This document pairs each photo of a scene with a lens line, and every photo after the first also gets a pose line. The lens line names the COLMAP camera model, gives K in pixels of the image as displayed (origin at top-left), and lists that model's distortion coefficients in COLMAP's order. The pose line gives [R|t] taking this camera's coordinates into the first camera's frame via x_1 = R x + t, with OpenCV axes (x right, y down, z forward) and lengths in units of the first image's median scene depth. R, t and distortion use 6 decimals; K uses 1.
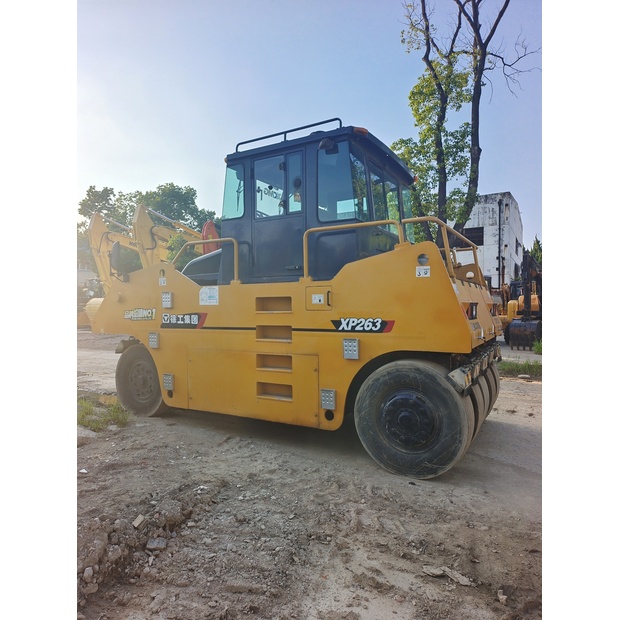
lens RADIAL K [[419.7, 0, 313.2], [0, 419.7, 310.0], [0, 0, 1]] dist [0.052821, -0.035437]
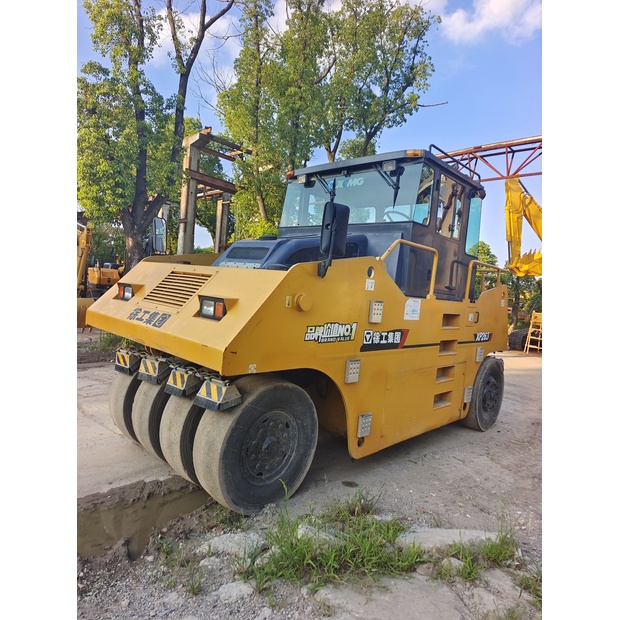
lens RADIAL K [[419.7, 0, 313.2], [0, 419.7, 310.0], [0, 0, 1]] dist [0.052821, -0.035437]
pose [[0.237550, -0.015943, 0.971244, -1.110524], [-0.082912, 0.995884, 0.036627, -0.046316], [-0.967830, -0.089228, 0.235251, 0.979045]]
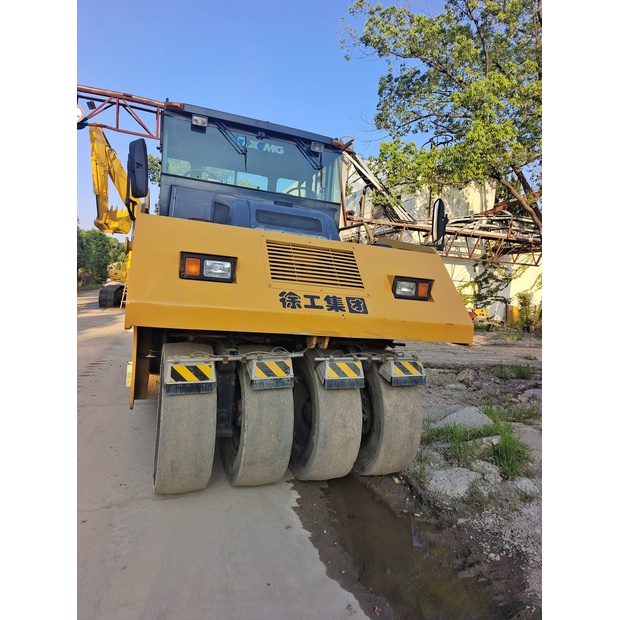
lens RADIAL K [[419.7, 0, 313.2], [0, 419.7, 310.0], [0, 0, 1]] dist [0.052821, -0.035437]
pose [[-0.764356, -0.088999, 0.638622, -1.030815], [-0.071119, 0.996022, 0.053686, -0.034382], [-0.640860, -0.004383, -0.767645, 1.235260]]
